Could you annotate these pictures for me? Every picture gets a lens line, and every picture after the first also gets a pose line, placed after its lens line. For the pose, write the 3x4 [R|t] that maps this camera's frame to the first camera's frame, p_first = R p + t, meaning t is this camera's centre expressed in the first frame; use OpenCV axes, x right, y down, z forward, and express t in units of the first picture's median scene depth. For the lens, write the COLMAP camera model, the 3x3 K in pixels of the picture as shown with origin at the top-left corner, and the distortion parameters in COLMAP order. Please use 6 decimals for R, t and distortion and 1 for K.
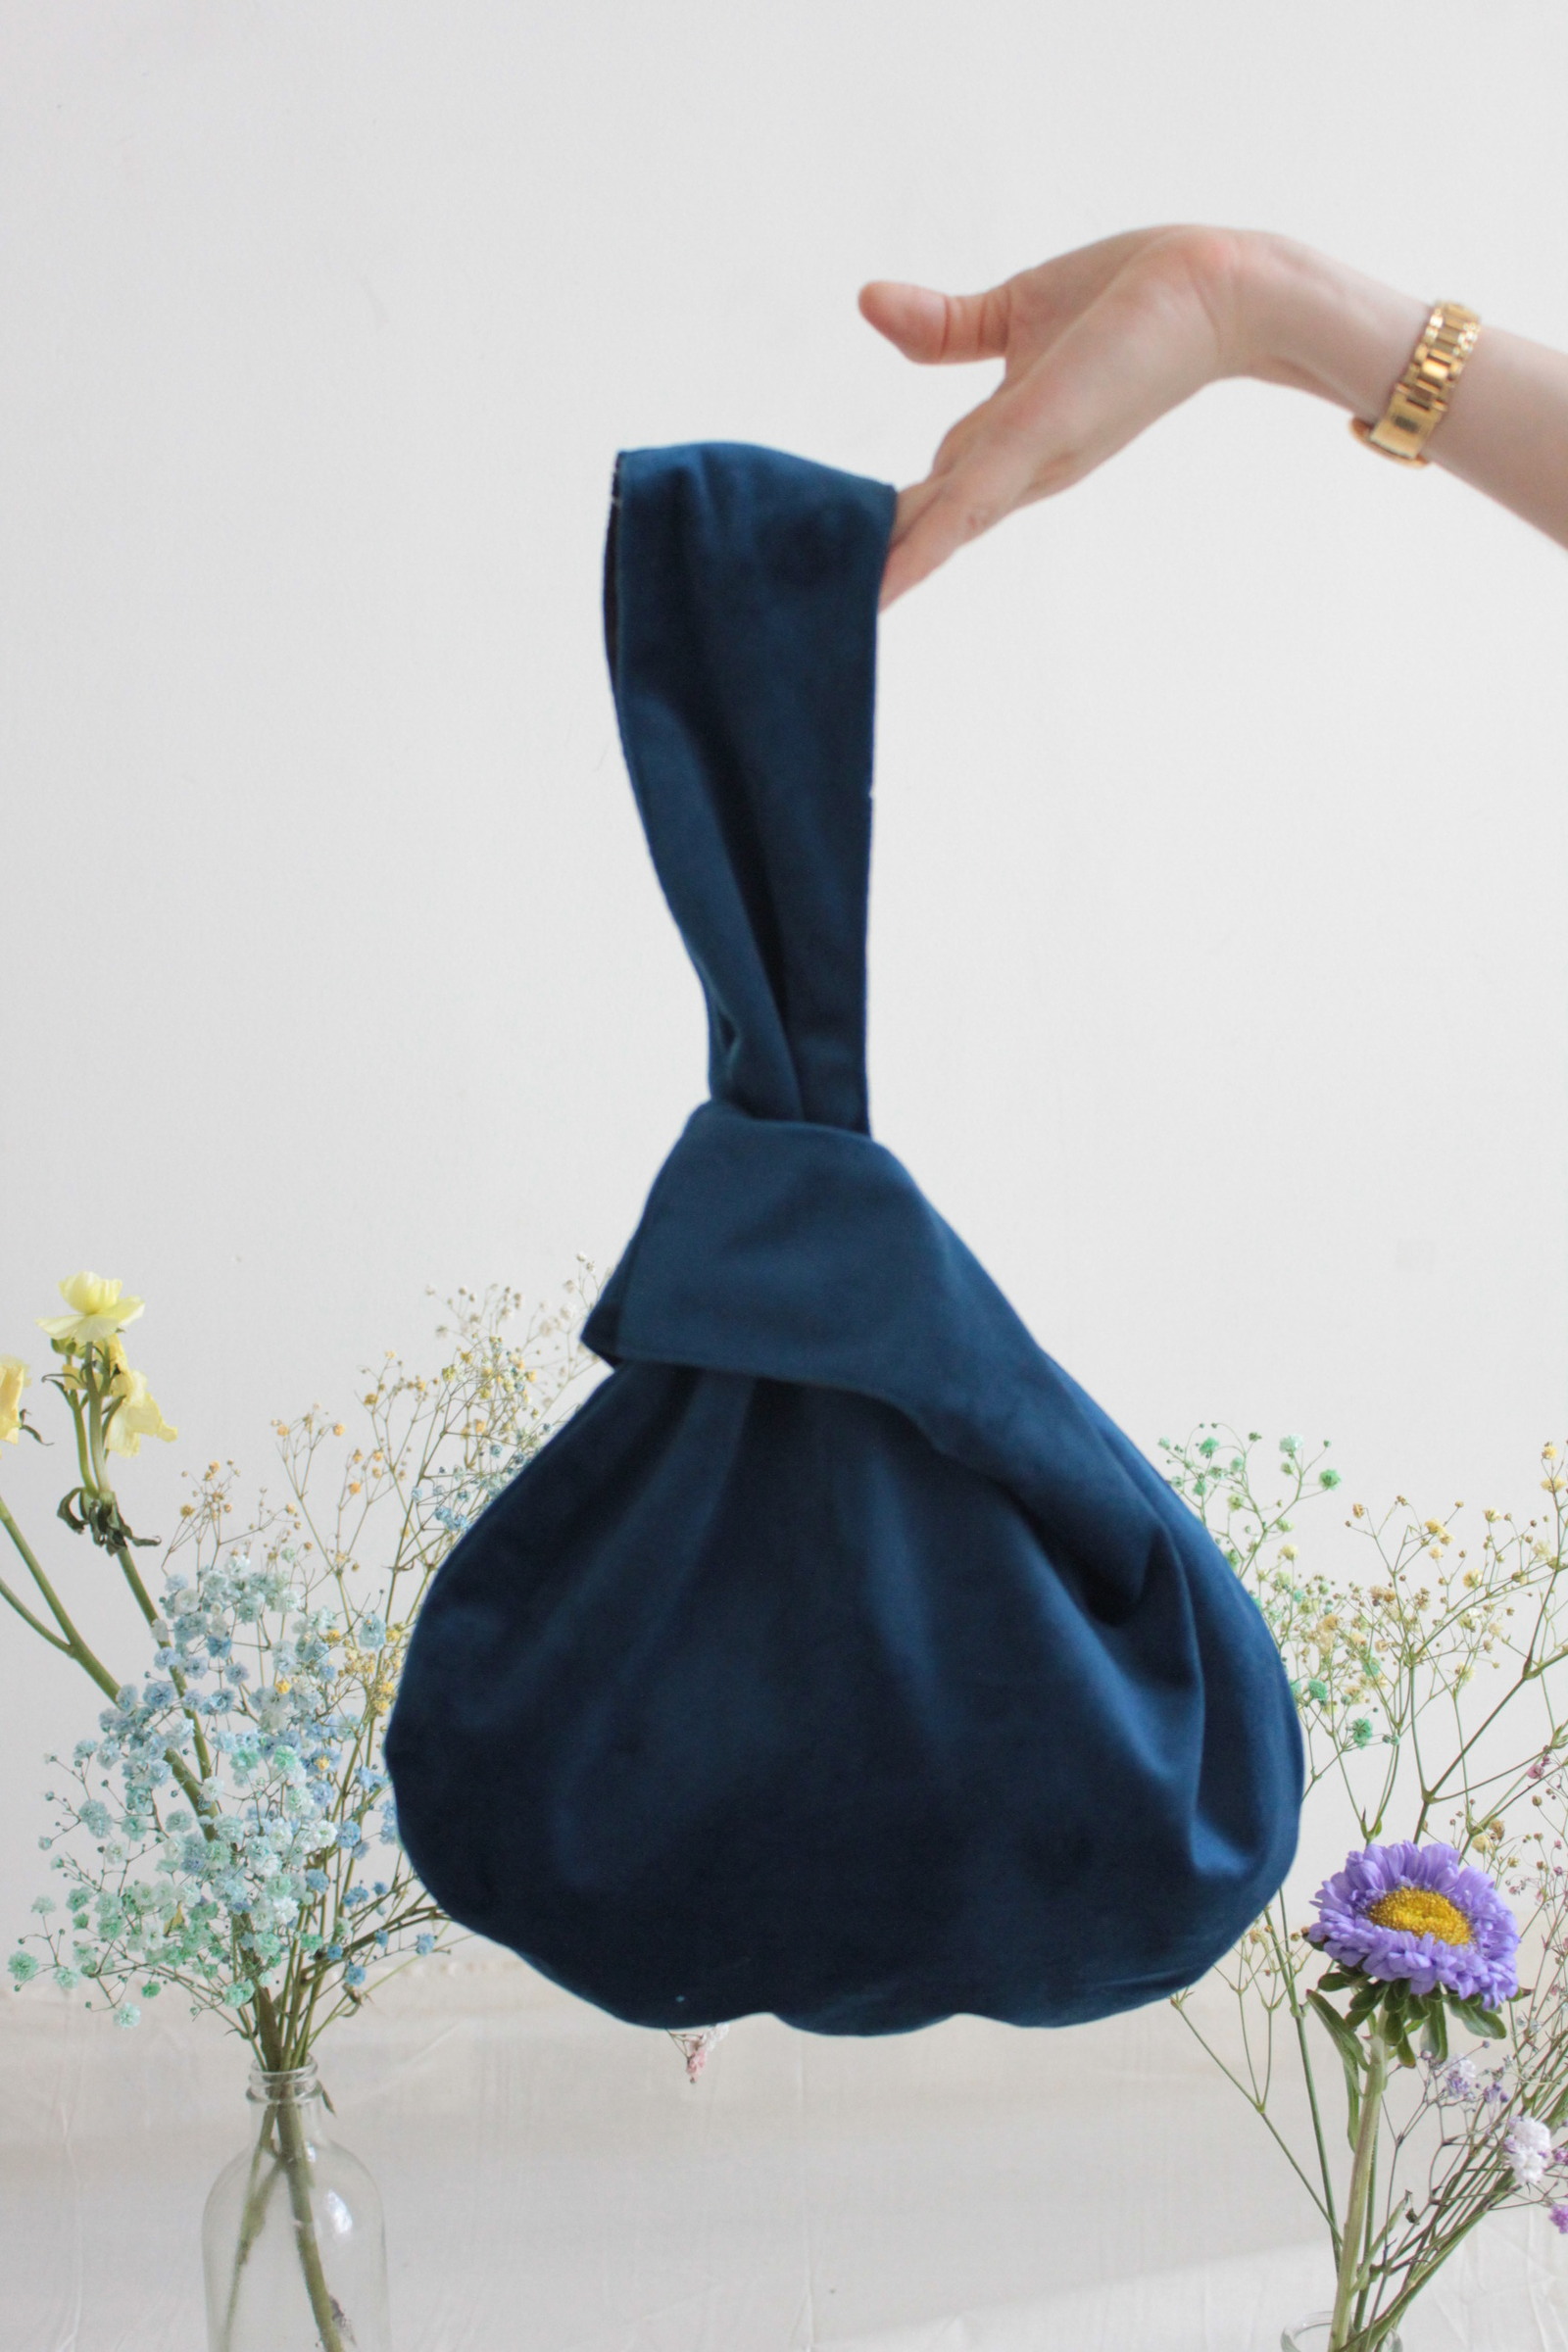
lens RADIAL K [[2890.3, 0, 785.1], [0, 2890.3, 1170.9], [0, 0, 1]] dist [-0.043125, 0.037786]
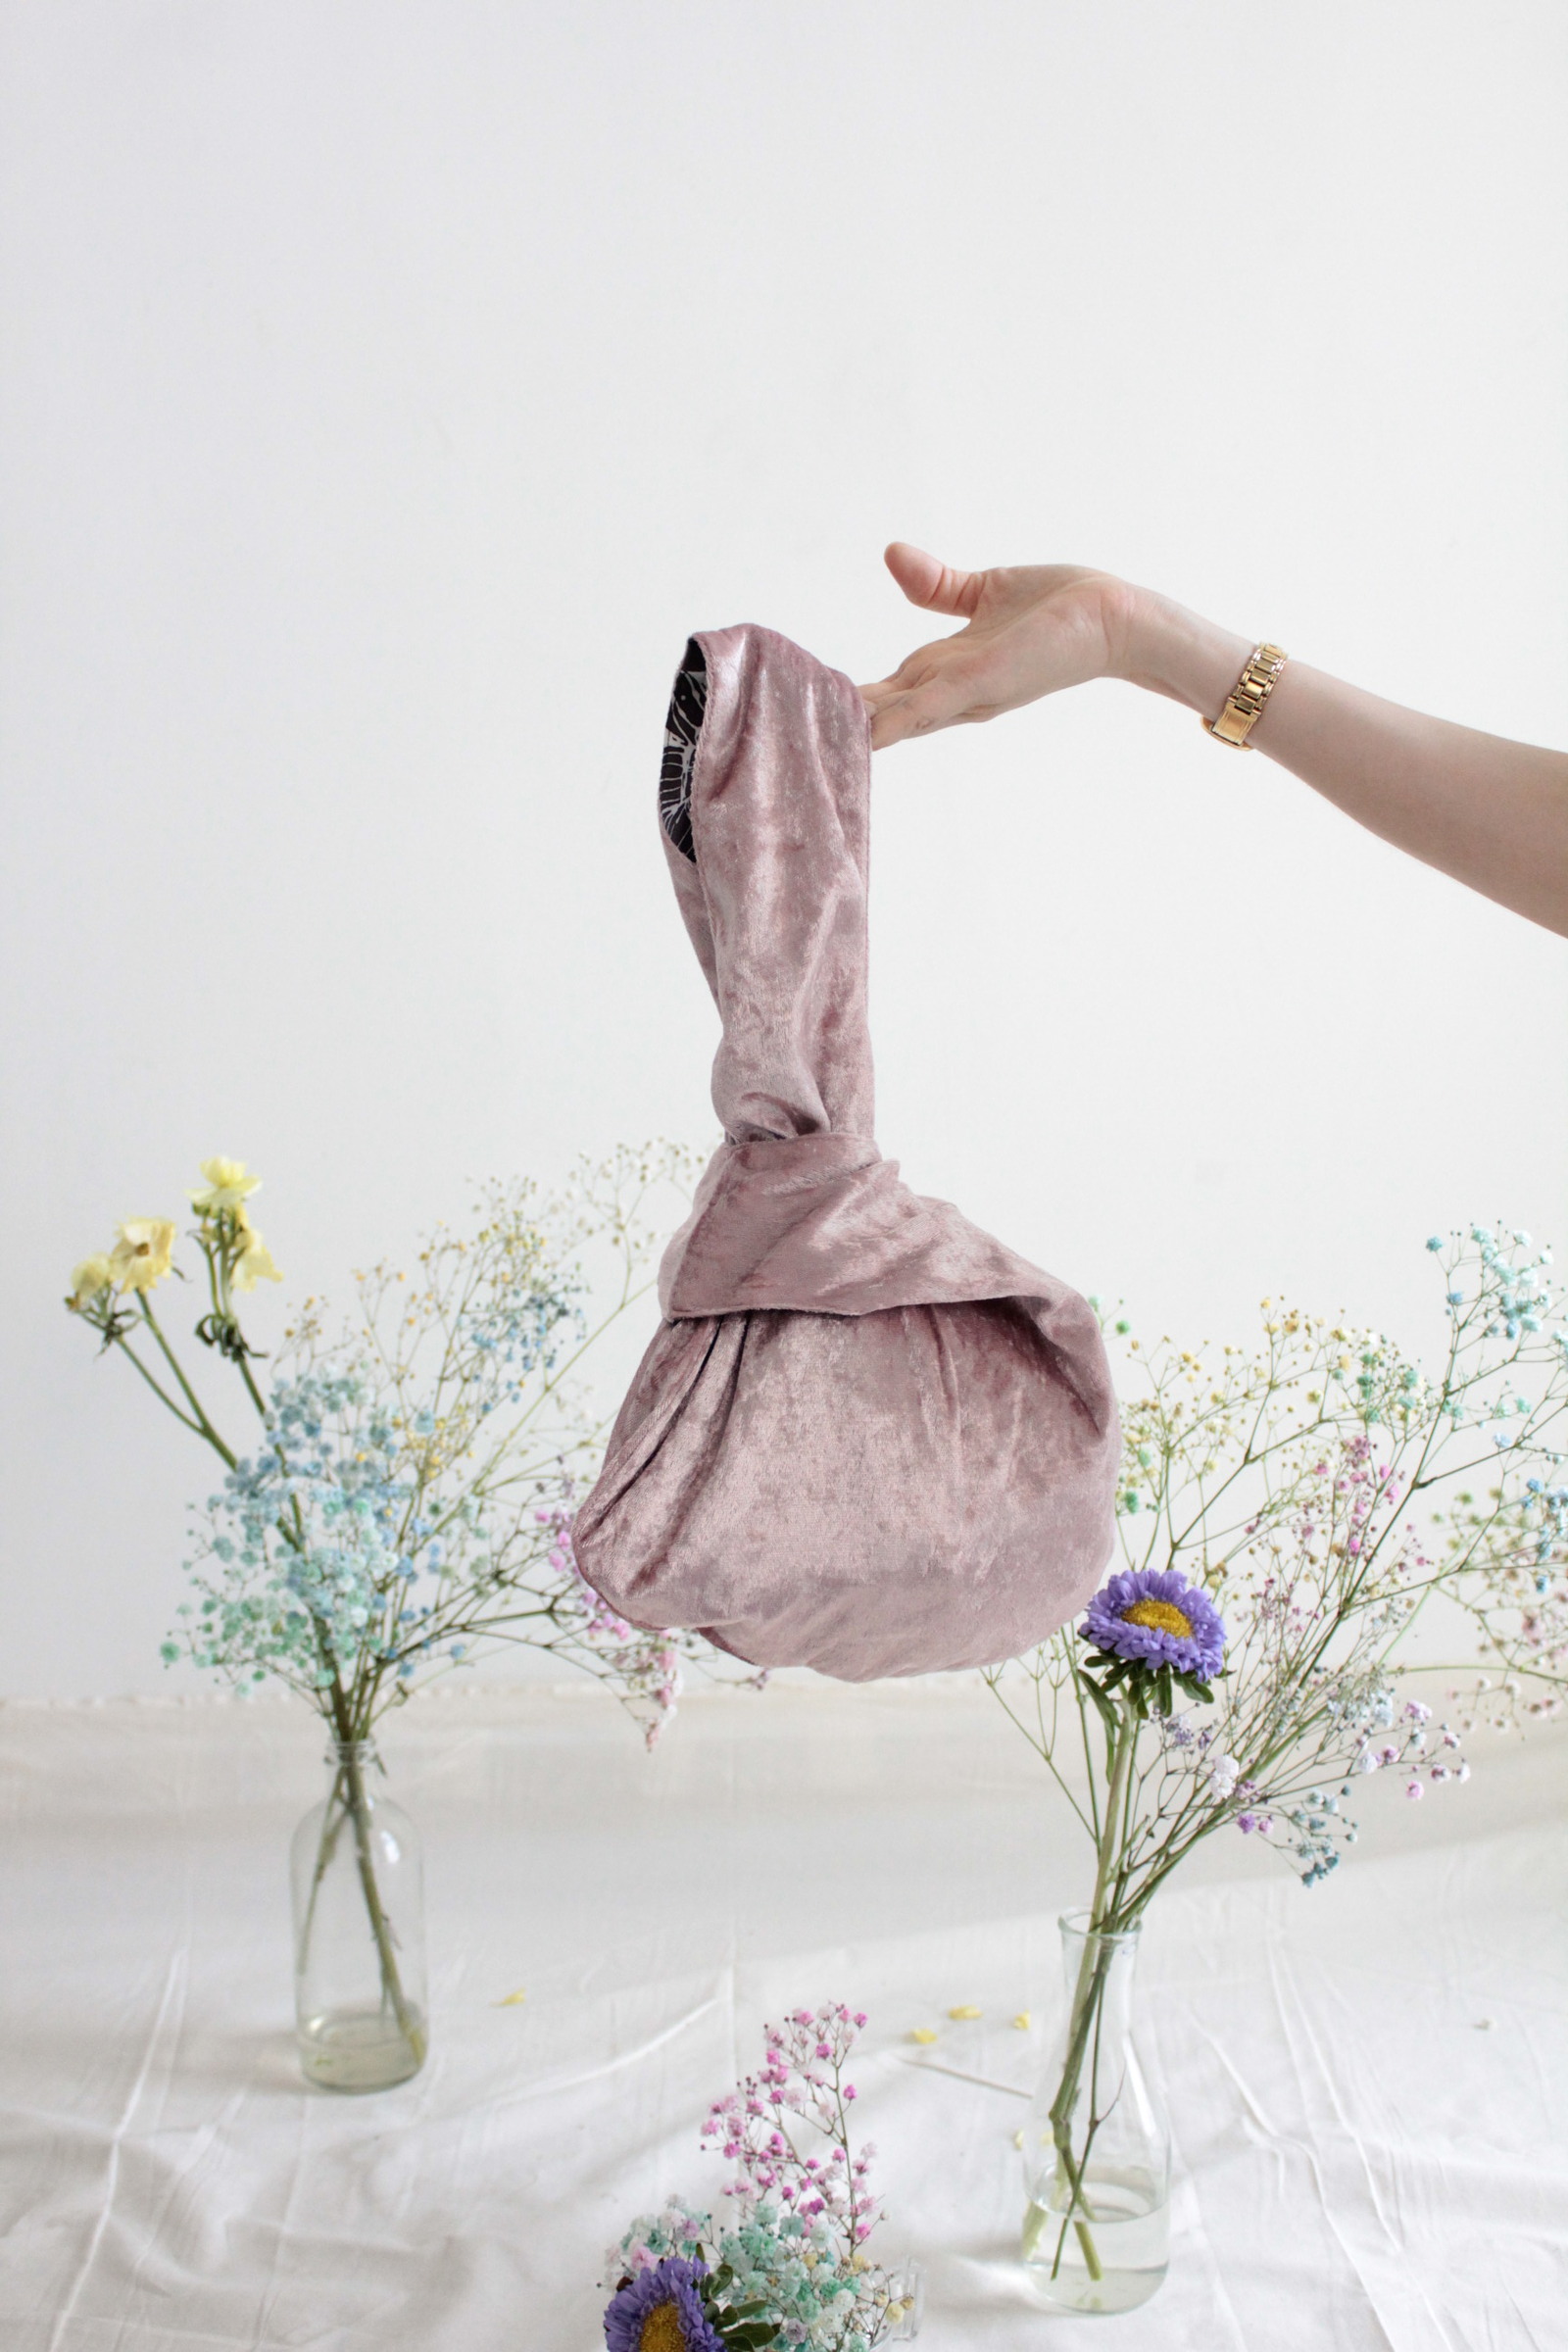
lens RADIAL K [[2516.1, 0, 772.9], [0, 2516.1, 1152.3], [0, 0, 1]] dist [-0.069537, 0.010269]
pose [[0.999663, 0.024564, 0.008446, 0.009709], [-0.024683, 0.999593, 0.014272, 0.010195], [-0.008092, -0.014476, 0.999862, -0.197247]]
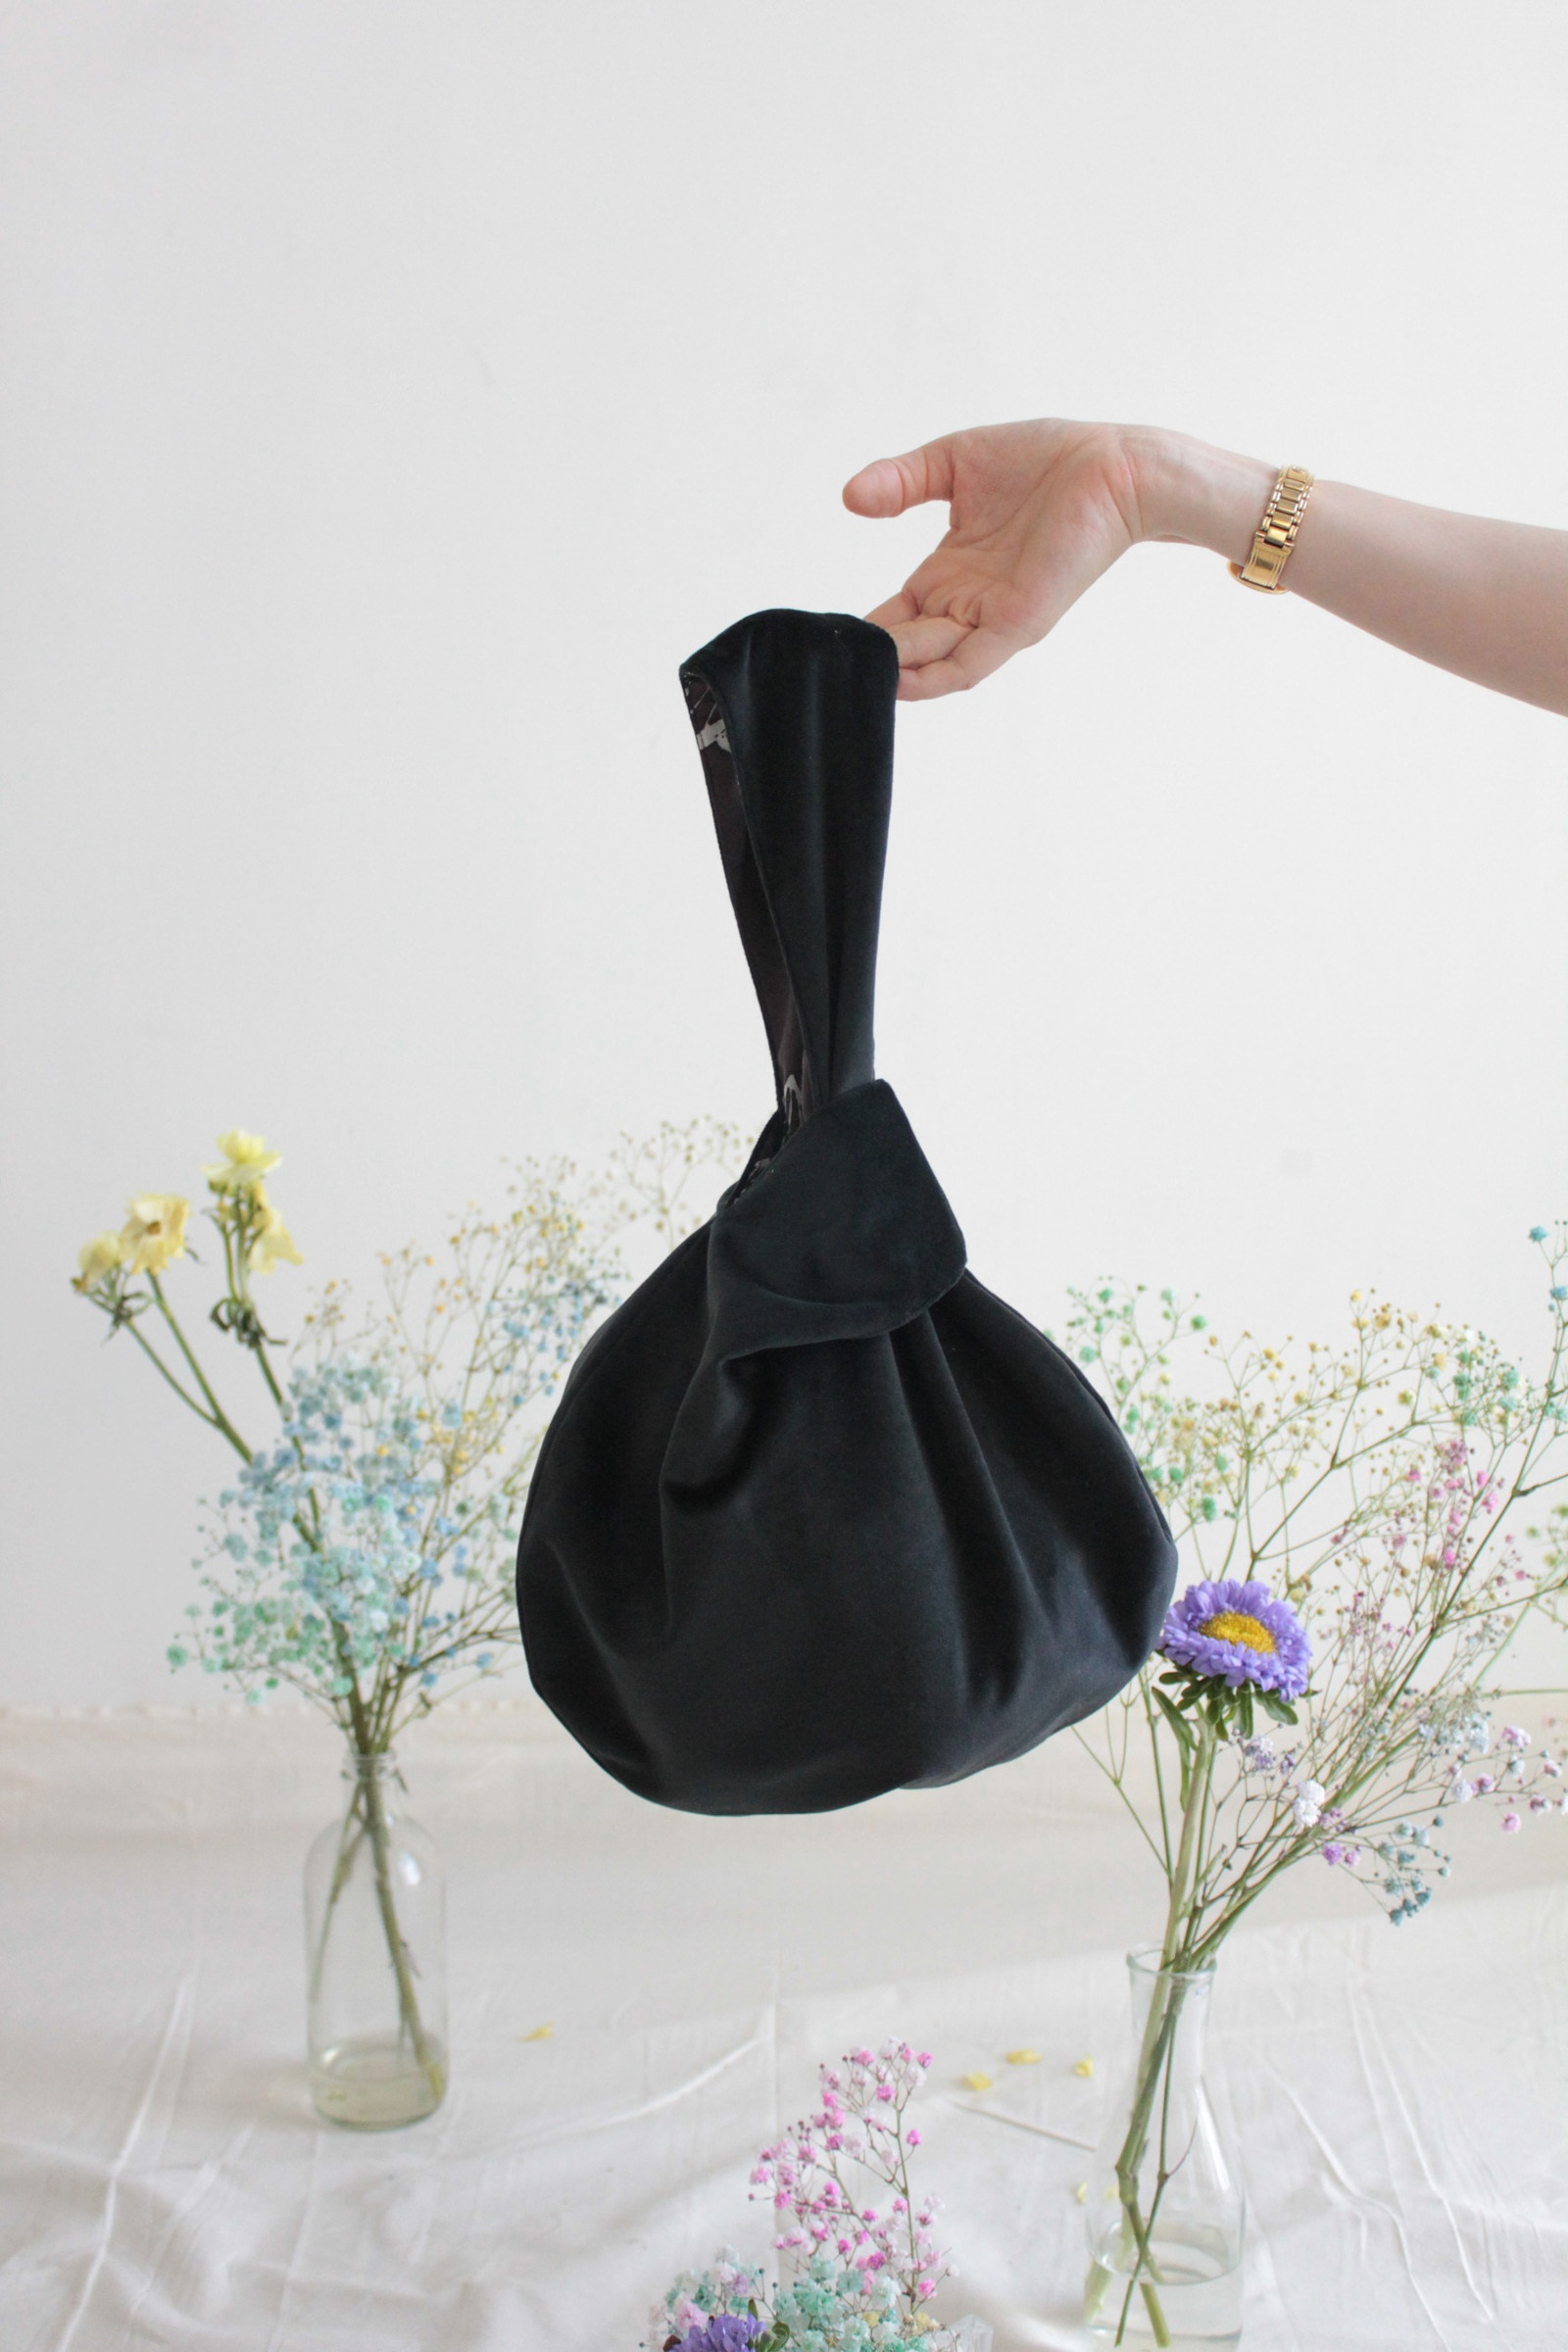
lens RADIAL K [[2573.4, 0, 787.1], [0, 2573.4, 1145.9], [0, 0, 1]] dist [-0.077018, 0.049250]
pose [[0.999346, 0.035933, -0.003994, 0.006954], [-0.035901, 0.999323, 0.007991, 0.025261], [0.004279, -0.007843, 0.999960, -0.146948]]
